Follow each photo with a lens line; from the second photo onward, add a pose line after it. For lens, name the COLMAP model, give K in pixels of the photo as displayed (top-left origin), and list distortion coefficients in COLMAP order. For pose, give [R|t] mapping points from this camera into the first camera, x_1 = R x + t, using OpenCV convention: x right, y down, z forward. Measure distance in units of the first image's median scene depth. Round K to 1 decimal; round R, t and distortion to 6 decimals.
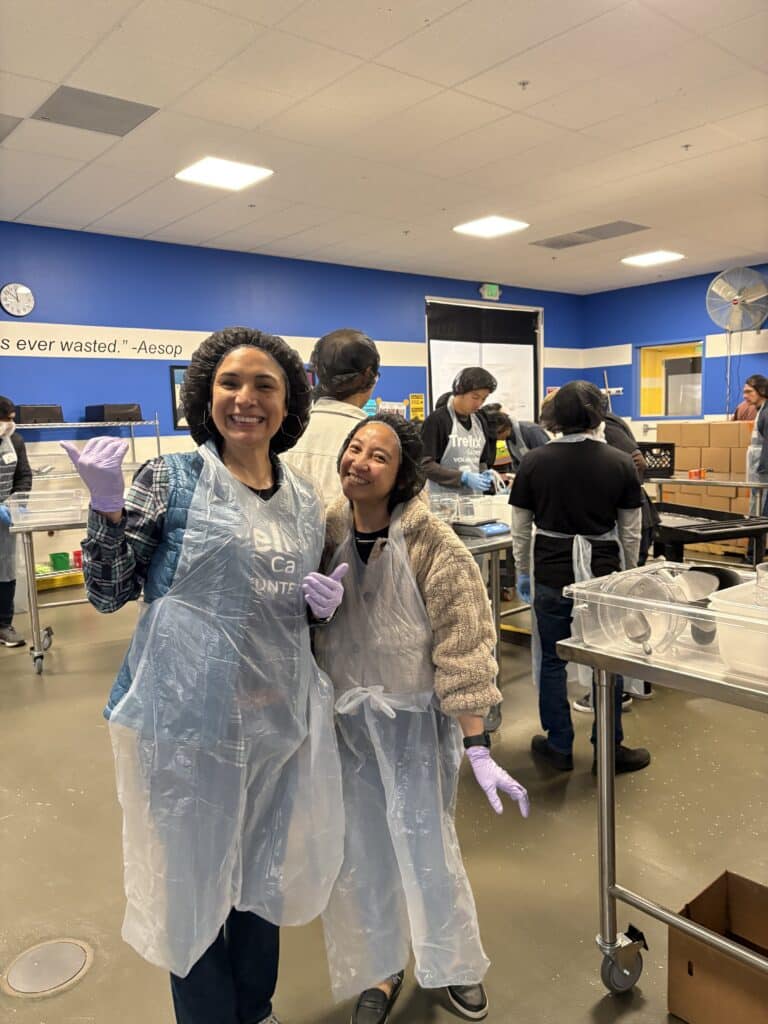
lens RADIAL K [[767.6, 0, 383.3], [0, 767.6, 513.2], [0, 0, 1]] dist [0.000620, -0.001750]
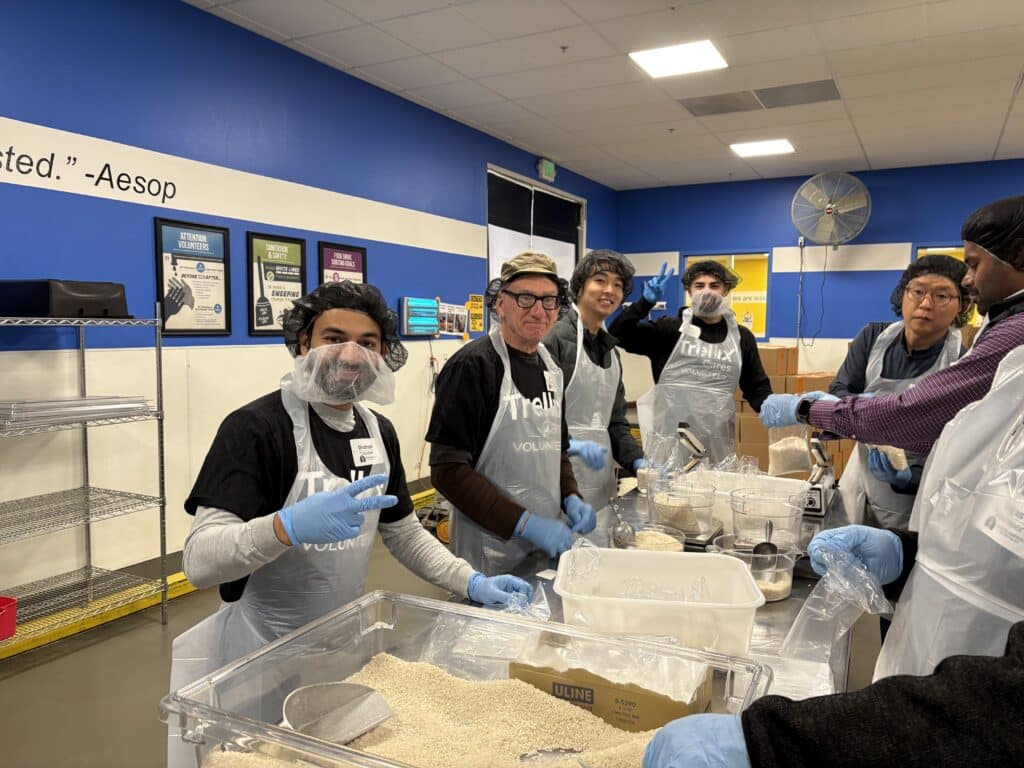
lens RADIAL K [[767.6, 0, 513.1], [0, 767.6, 381.6], [0, 0, 1]] dist [0.000620, -0.001750]
pose [[0.935808, 0.015730, 0.352160, -0.176814], [0.002320, 0.998707, -0.050775, -0.037835], [-0.352503, 0.048333, 0.934562, 0.318338]]
